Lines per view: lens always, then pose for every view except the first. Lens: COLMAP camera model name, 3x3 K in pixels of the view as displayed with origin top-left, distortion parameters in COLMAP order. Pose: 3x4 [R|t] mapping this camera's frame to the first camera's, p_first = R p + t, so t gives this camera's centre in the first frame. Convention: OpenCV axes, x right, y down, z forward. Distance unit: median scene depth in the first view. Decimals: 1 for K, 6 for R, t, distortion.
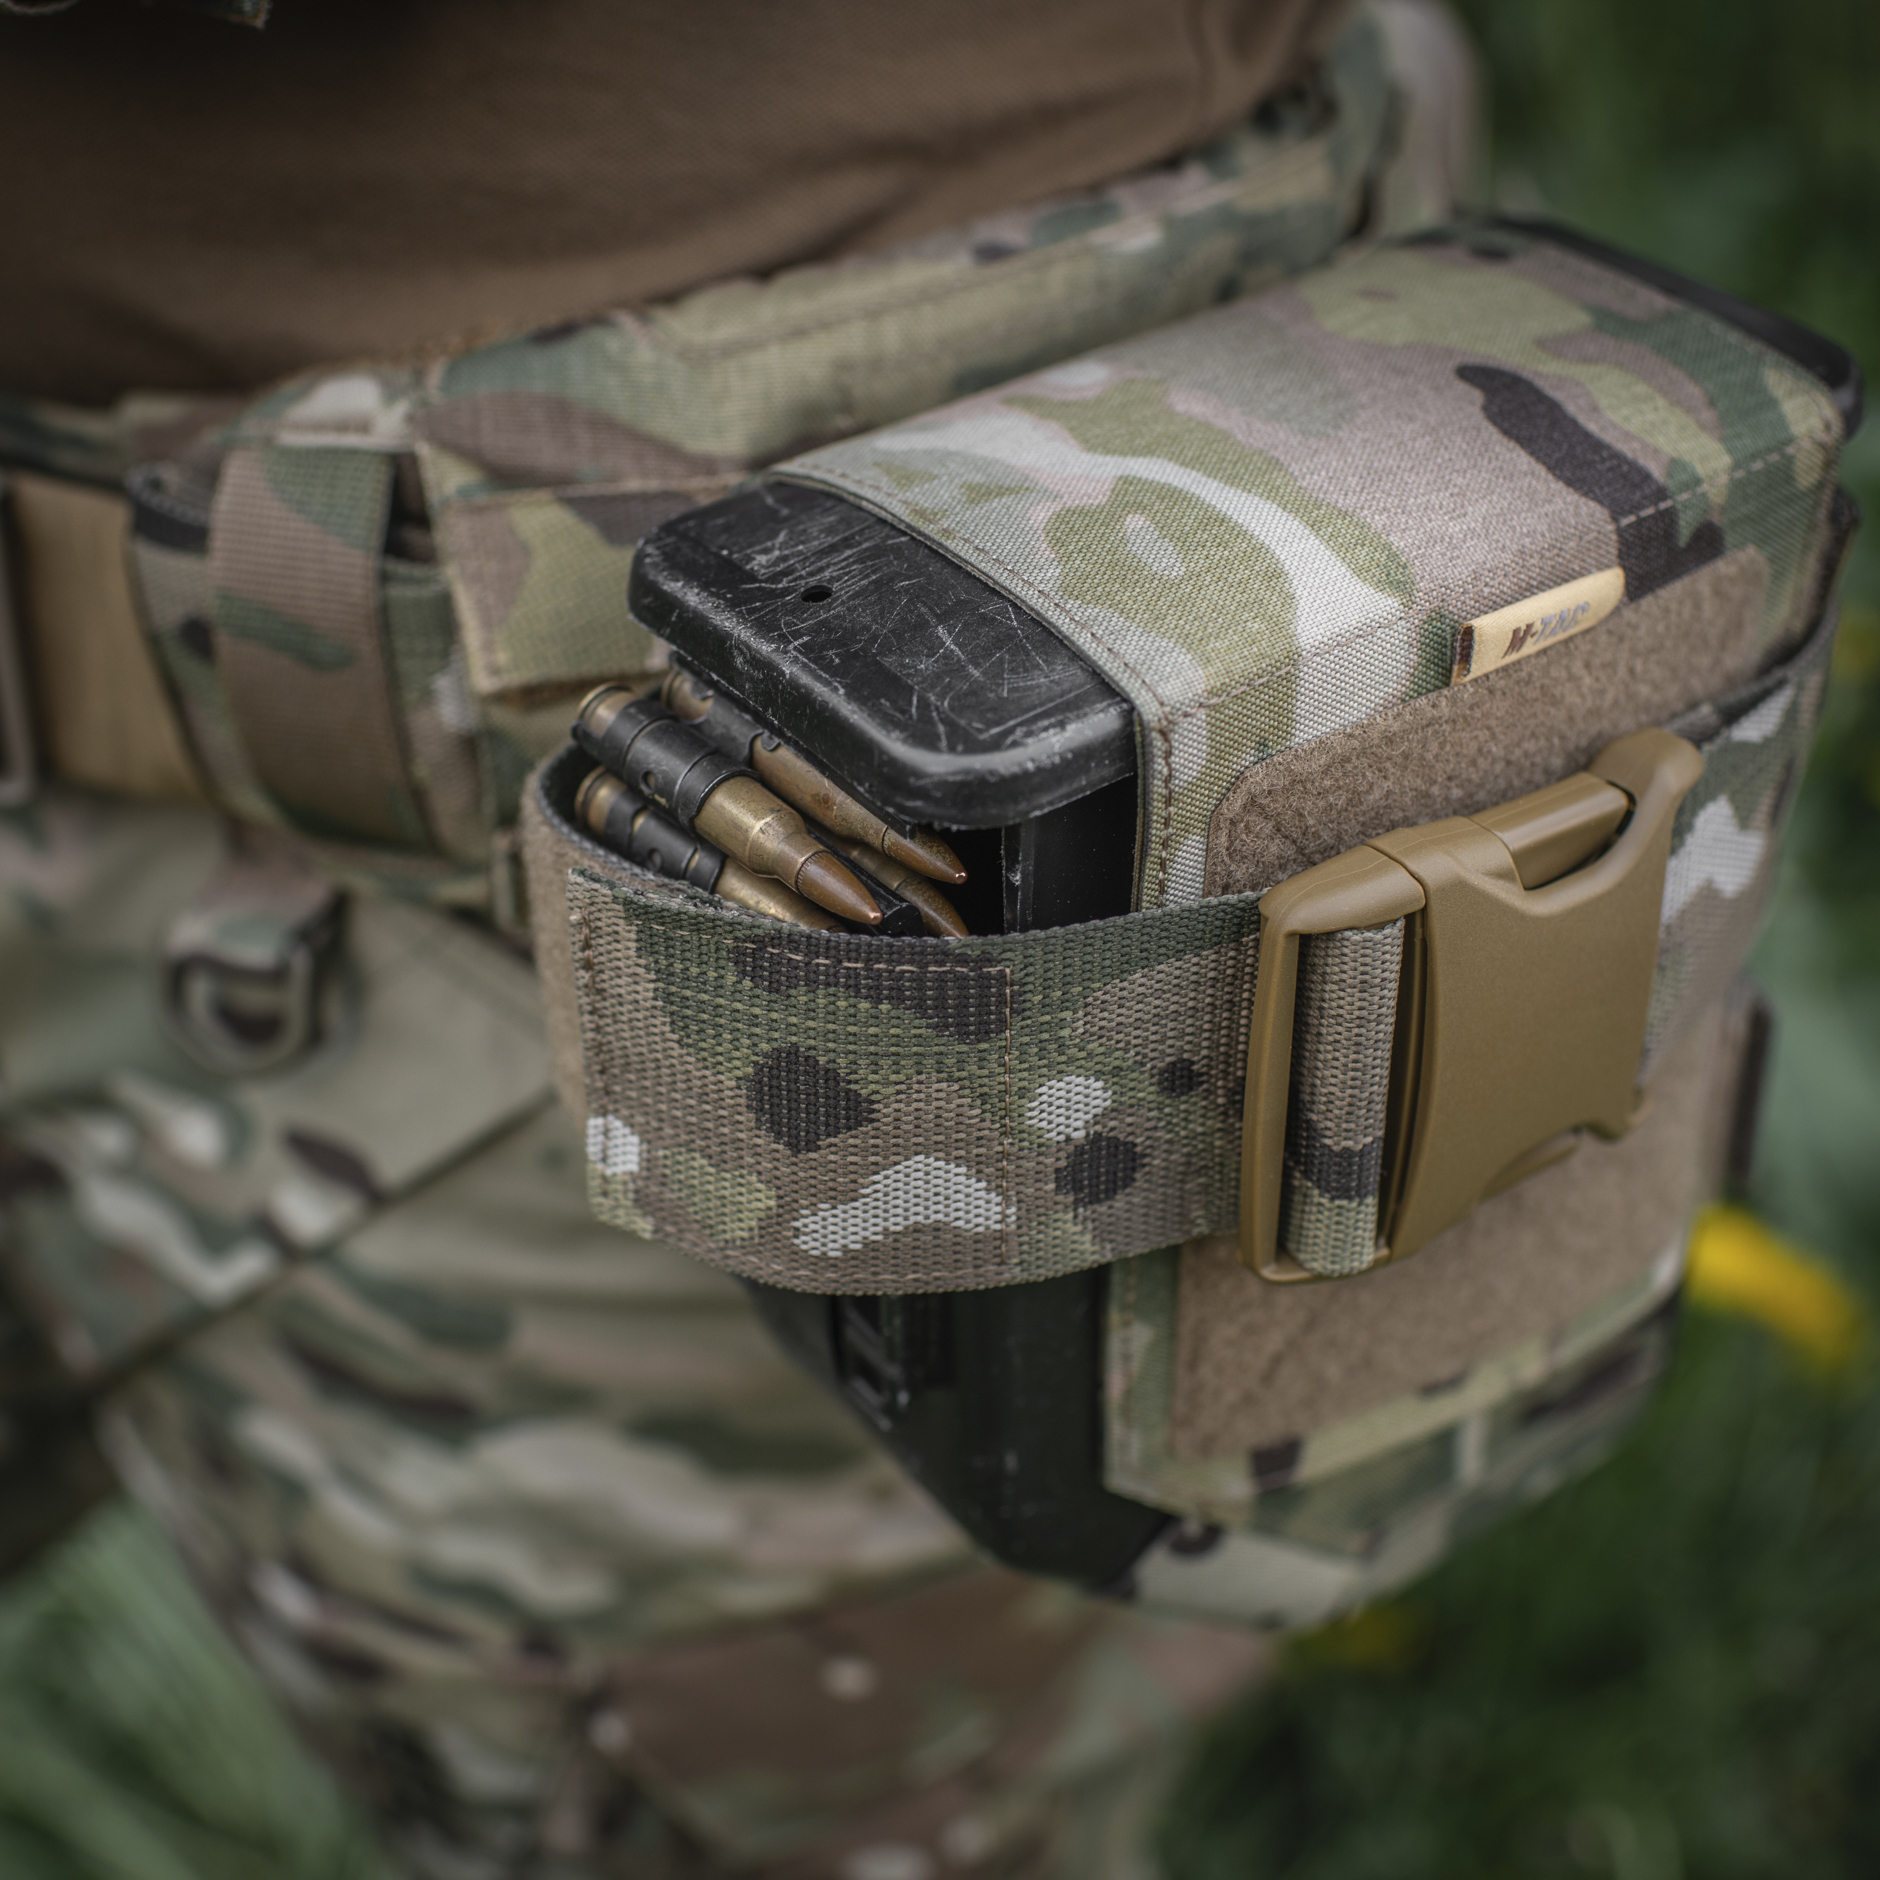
lens RADIAL K [[3236.9, 0, 940.0], [0, 3236.9, 940.0], [0, 0, 1]] dist [-0.052839, 0.440495]
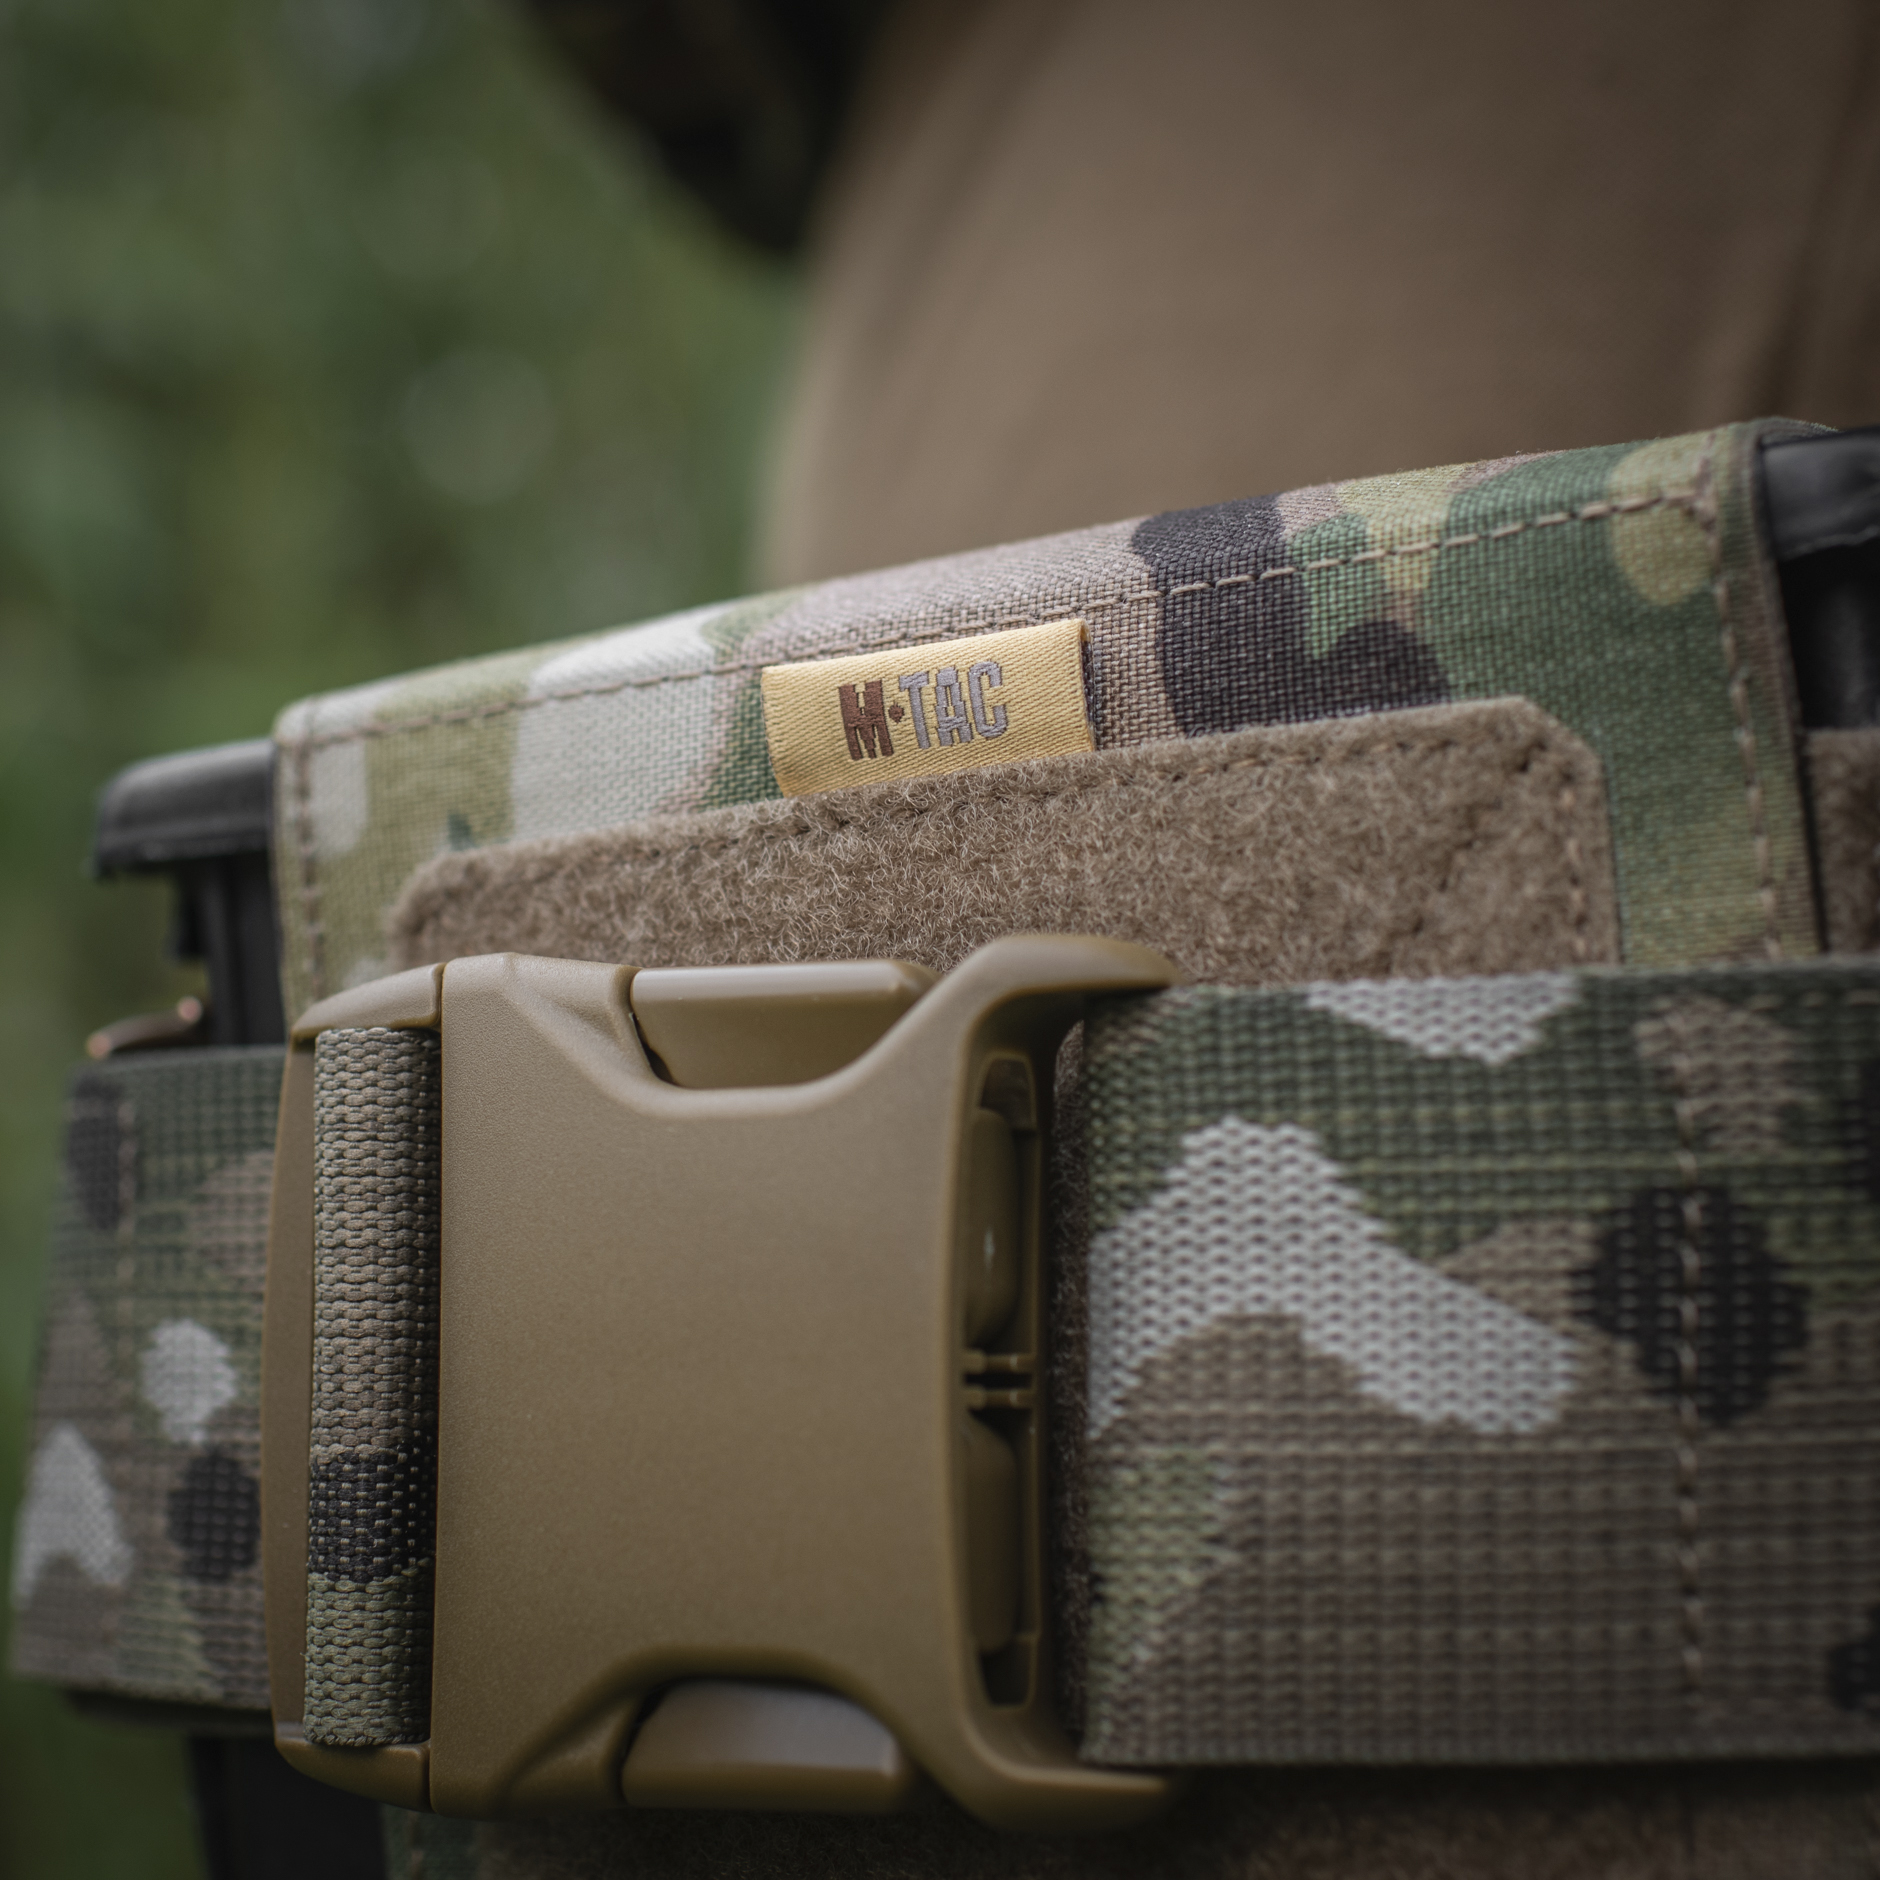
lens RADIAL K [[3236.9, 0, 940.0], [0, 3236.9, 940.0], [0, 0, 1]] dist [-0.052839, 0.440495]
pose [[0.506571, -0.078238, -0.858641, 0.665003], [-0.450587, 0.825036, -0.341008, 0.128695], [0.735090, 0.559638, 0.382686, 0.792479]]
